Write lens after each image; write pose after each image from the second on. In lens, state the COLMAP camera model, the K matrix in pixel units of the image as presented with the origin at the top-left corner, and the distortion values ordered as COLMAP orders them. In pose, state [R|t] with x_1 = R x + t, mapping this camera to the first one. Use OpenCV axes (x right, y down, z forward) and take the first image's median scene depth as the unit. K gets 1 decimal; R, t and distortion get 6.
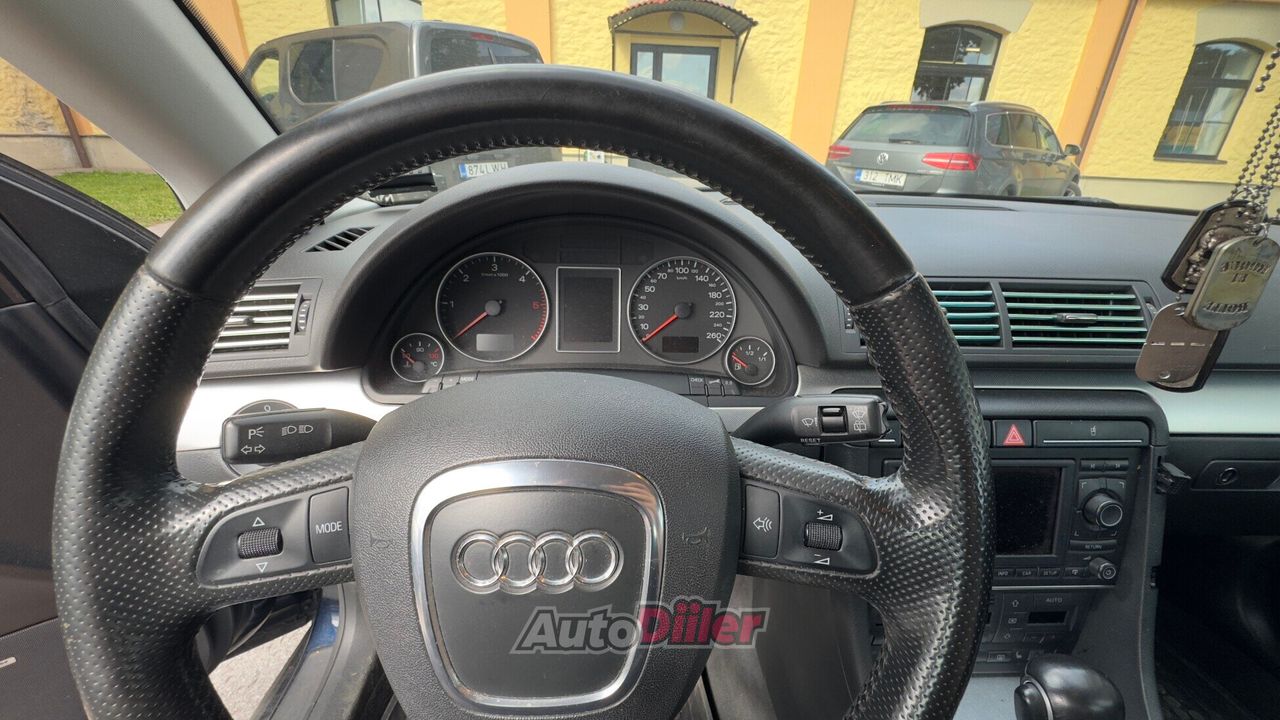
lens RADIAL K [[513.0, 0, 631.8], [0, 513.0, 361.0], [0, 0, 1]] dist [-0.009376, 0.001078]
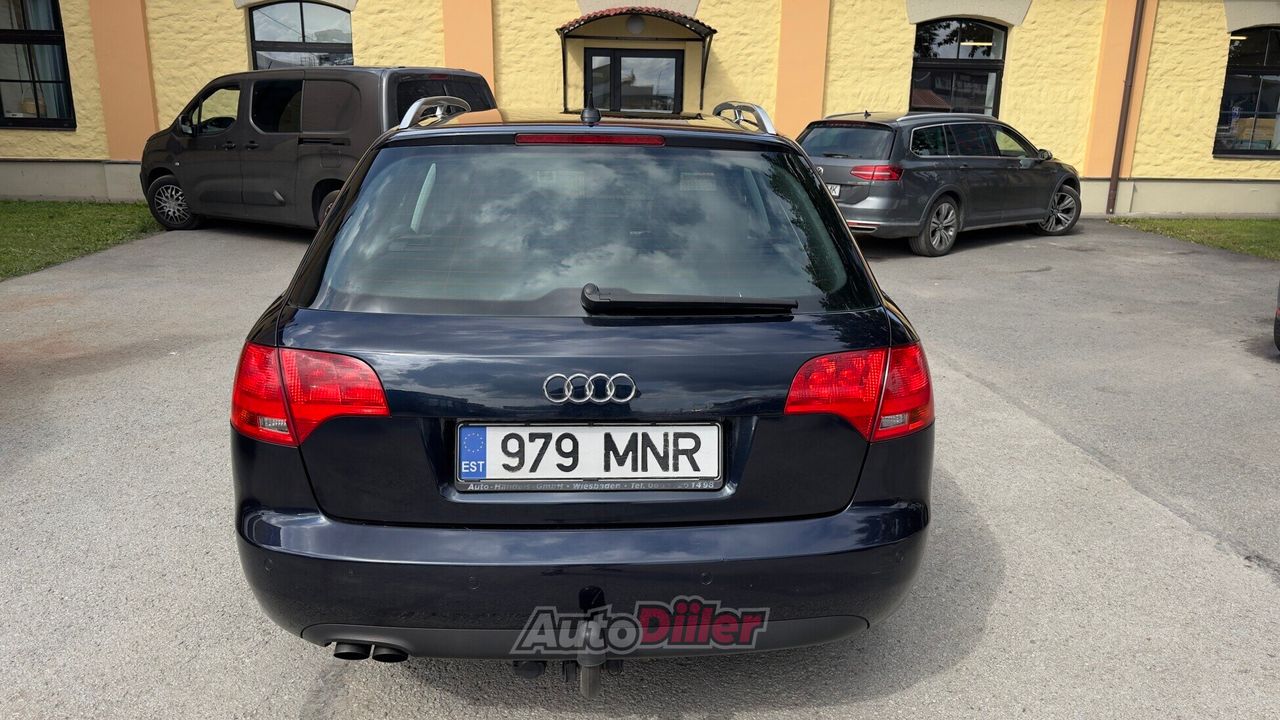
lens RADIAL K [[883.4, 0, 640.6], [0, 883.4, 362.0], [0, 0, 1]] dist [0.008324, -0.006268]
pose [[0.999554, -0.024004, 0.017752, 0.054204], [0.026411, 0.988198, -0.150886, 0.148025], [-0.013921, 0.151288, 0.988392, -0.424796]]
